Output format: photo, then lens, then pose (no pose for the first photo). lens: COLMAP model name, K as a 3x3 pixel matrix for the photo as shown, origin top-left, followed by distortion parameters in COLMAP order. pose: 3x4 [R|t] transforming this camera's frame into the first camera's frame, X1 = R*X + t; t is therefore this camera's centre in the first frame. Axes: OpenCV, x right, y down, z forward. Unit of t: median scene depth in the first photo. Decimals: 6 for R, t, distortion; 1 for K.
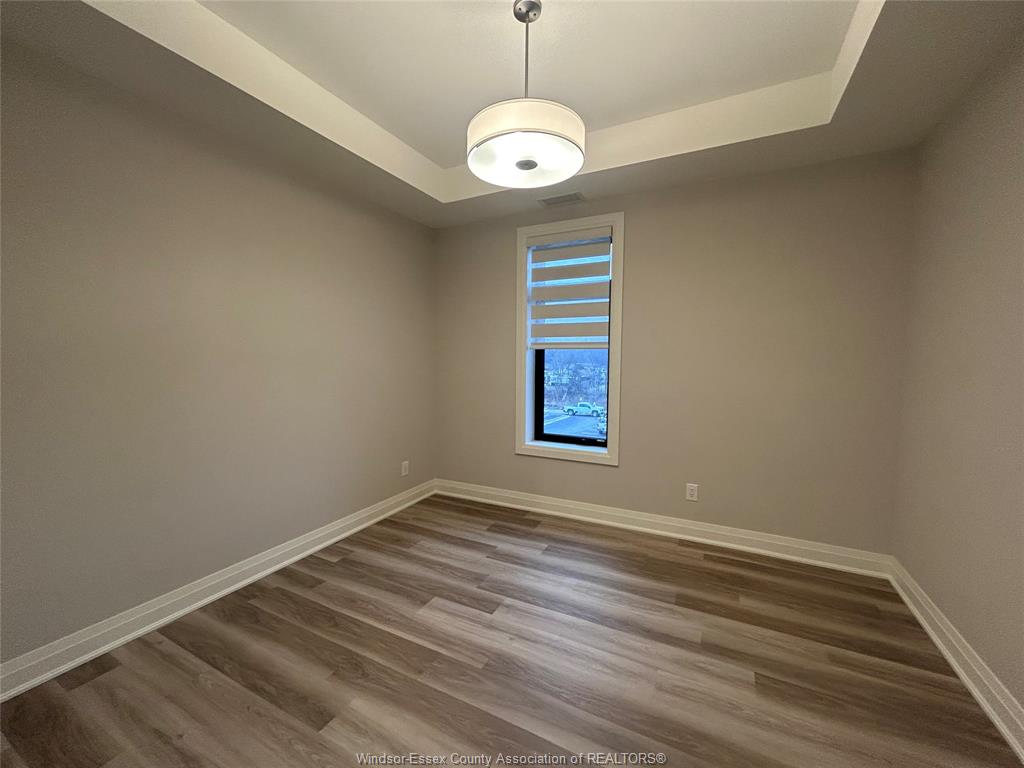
lens RADIAL K [[409.2, 0, 512.0], [0, 409.2, 384.0], [0, 0, 1]] dist [0.010055, -0.000038]
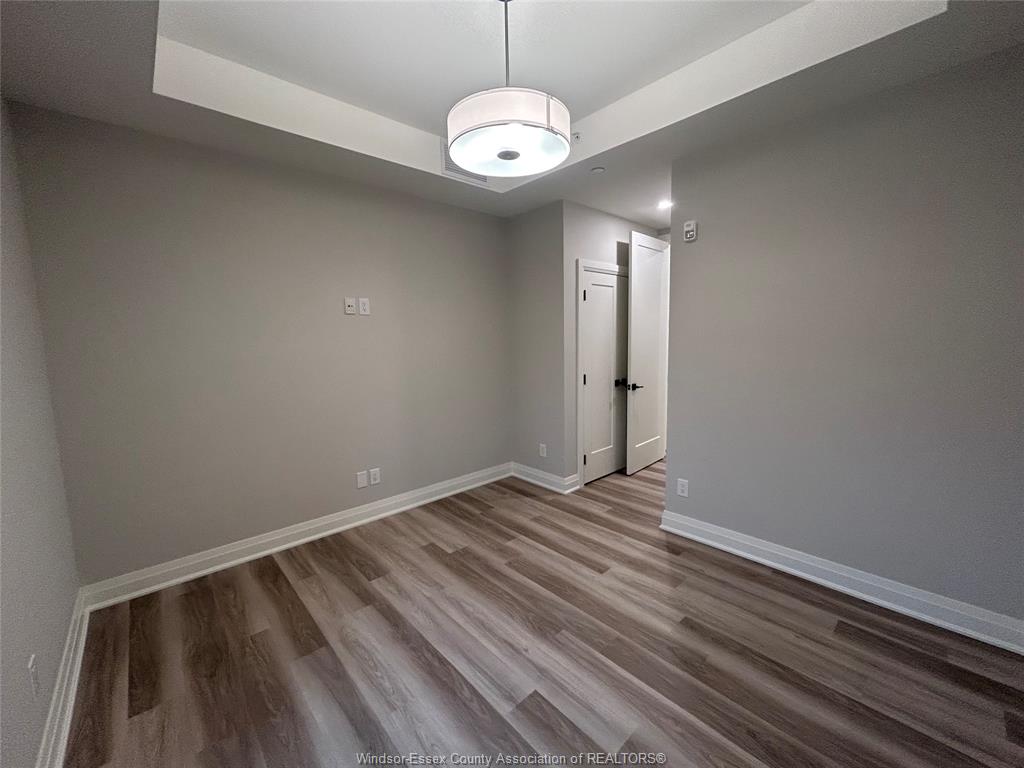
lens RADIAL K [[409.2, 0, 512.0], [0, 409.2, 384.0], [0, 0, 1]] dist [0.010055, -0.000038]
pose [[-0.936859, -0.021536, 0.349042, -0.302603], [0.042474, 0.983706, 0.174697, -0.162134], [-0.347117, 0.178491, -0.920679, 1.853036]]
